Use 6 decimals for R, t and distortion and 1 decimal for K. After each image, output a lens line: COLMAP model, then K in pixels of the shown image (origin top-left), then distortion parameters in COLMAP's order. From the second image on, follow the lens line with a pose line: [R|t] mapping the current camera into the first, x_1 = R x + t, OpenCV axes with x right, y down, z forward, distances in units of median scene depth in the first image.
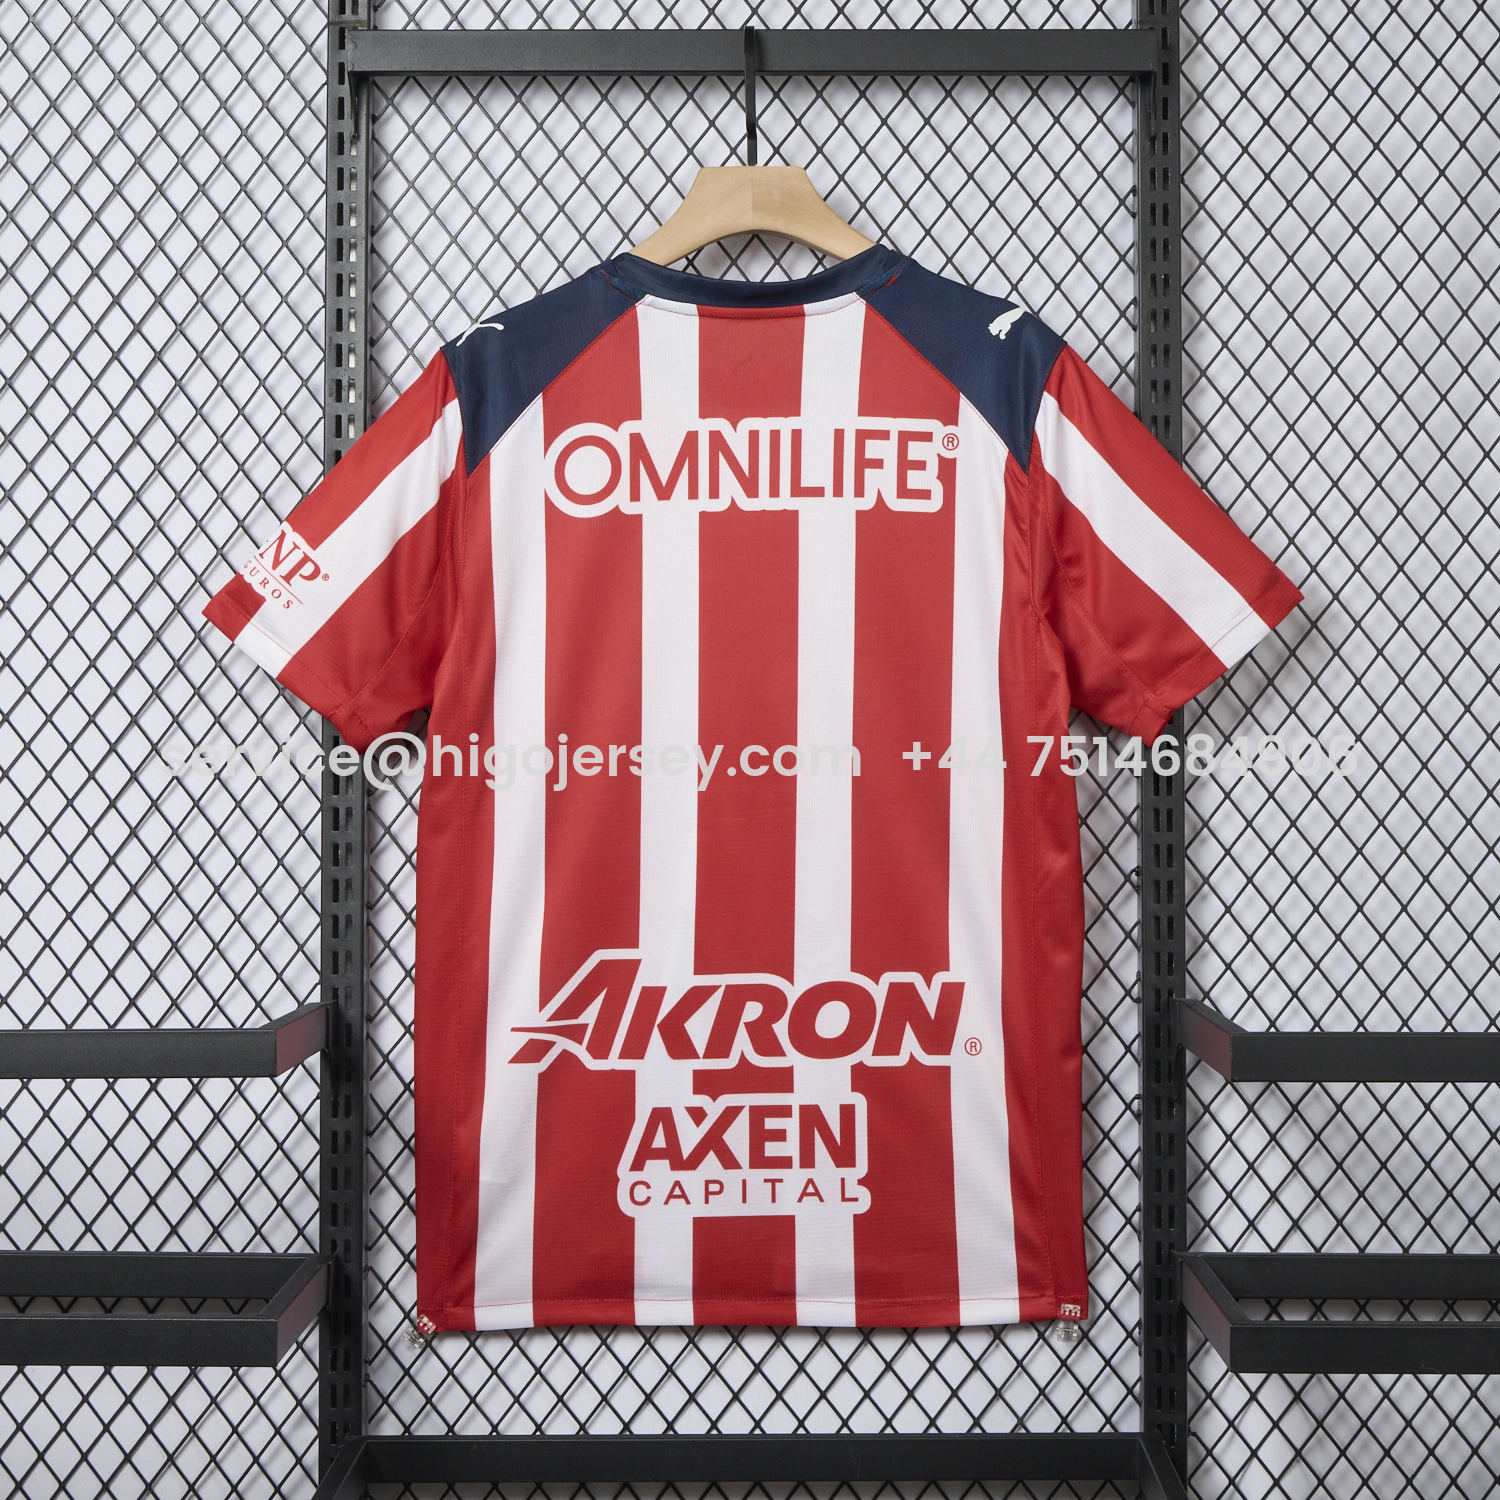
lens RADIAL K [[7604.9, 0, 750.0], [0, 7604.9, 750.0], [0, 0, 1]] dist [0.001265, -11.657168]
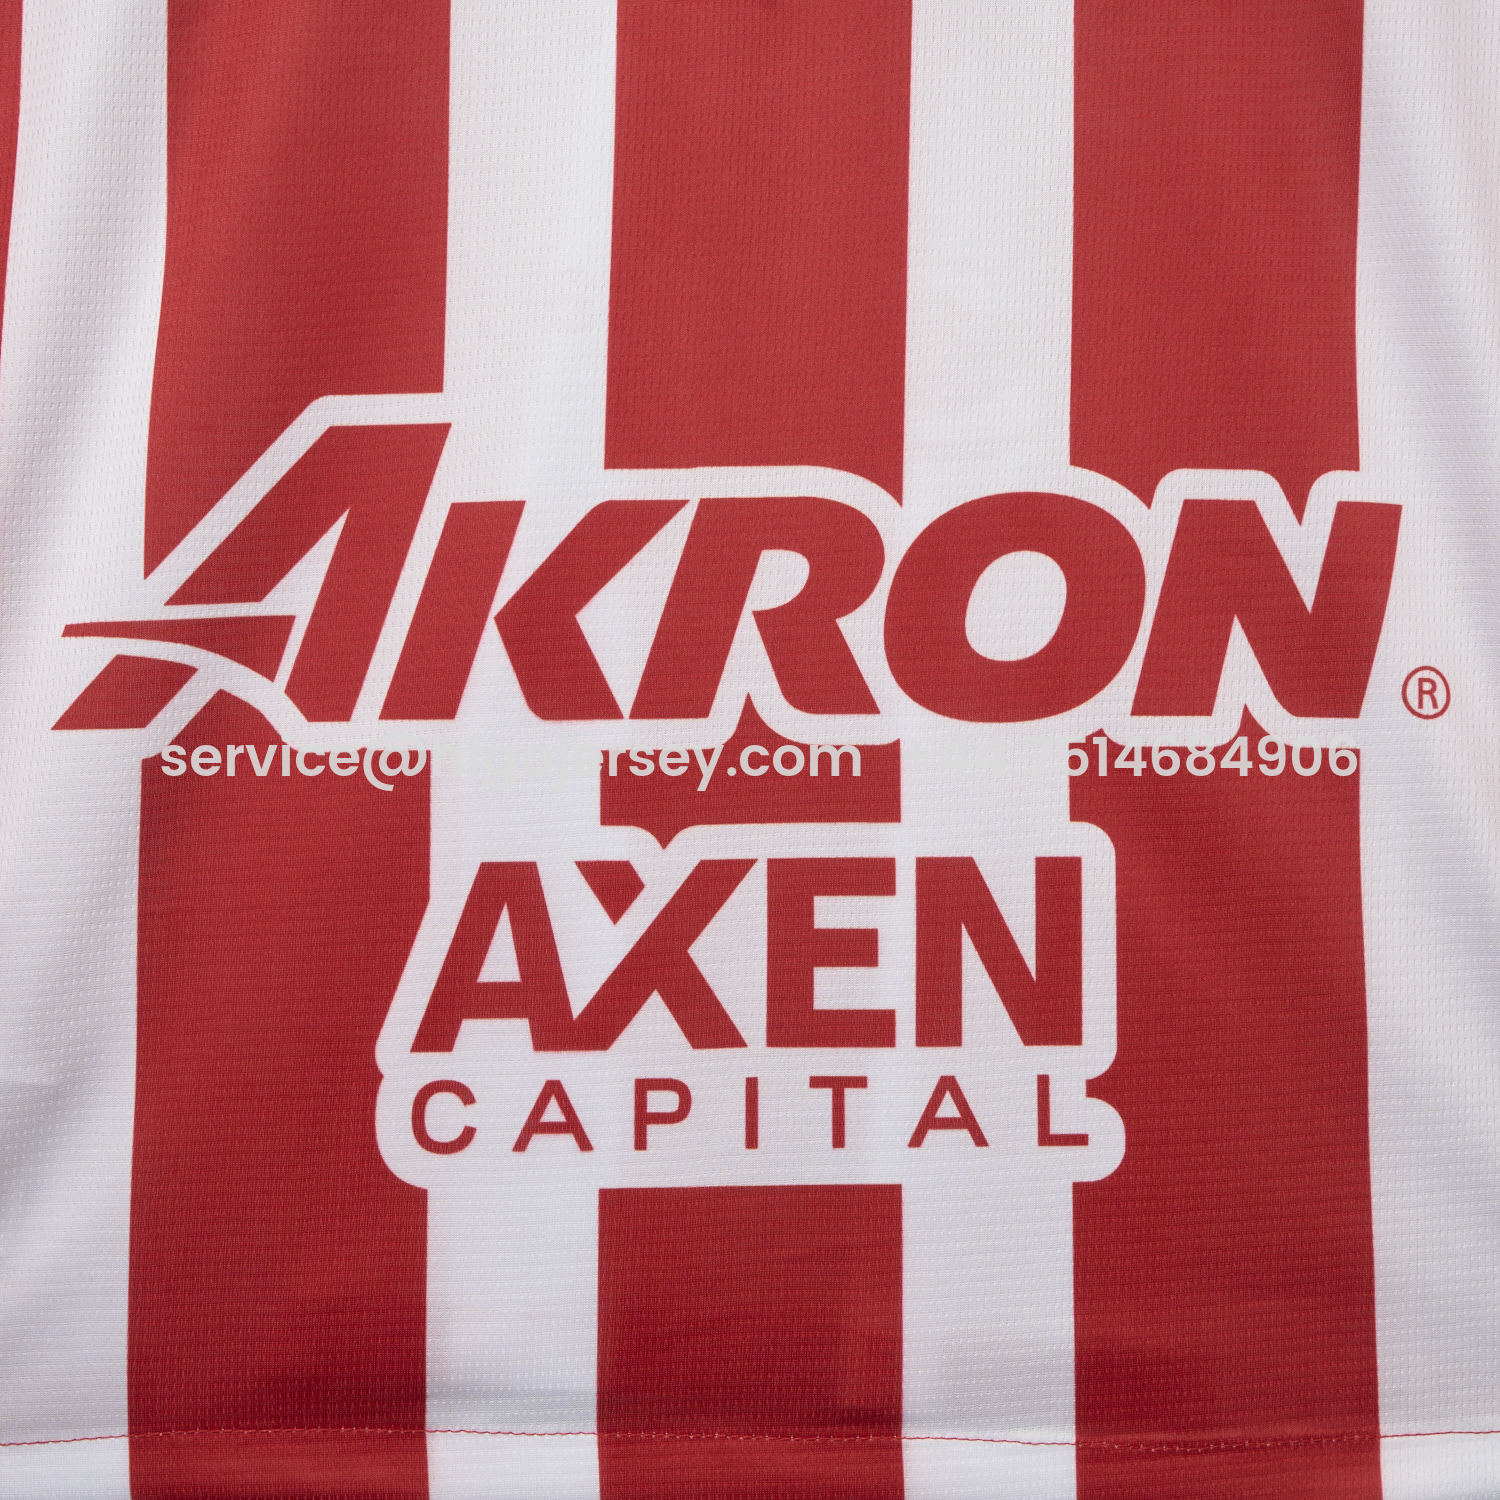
lens RADIAL K [[7604.9, 0, 750.0], [0, 7604.9, 750.0], [0, 0, 1]] dist [0.001265, -11.657168]
pose [[0.999986, 0.005265, 0.000003, -0.000525], [-0.005265, 0.999986, -0.000308, 0.023842], [-0.000005, 0.000308, 1.000000, 0.375979]]
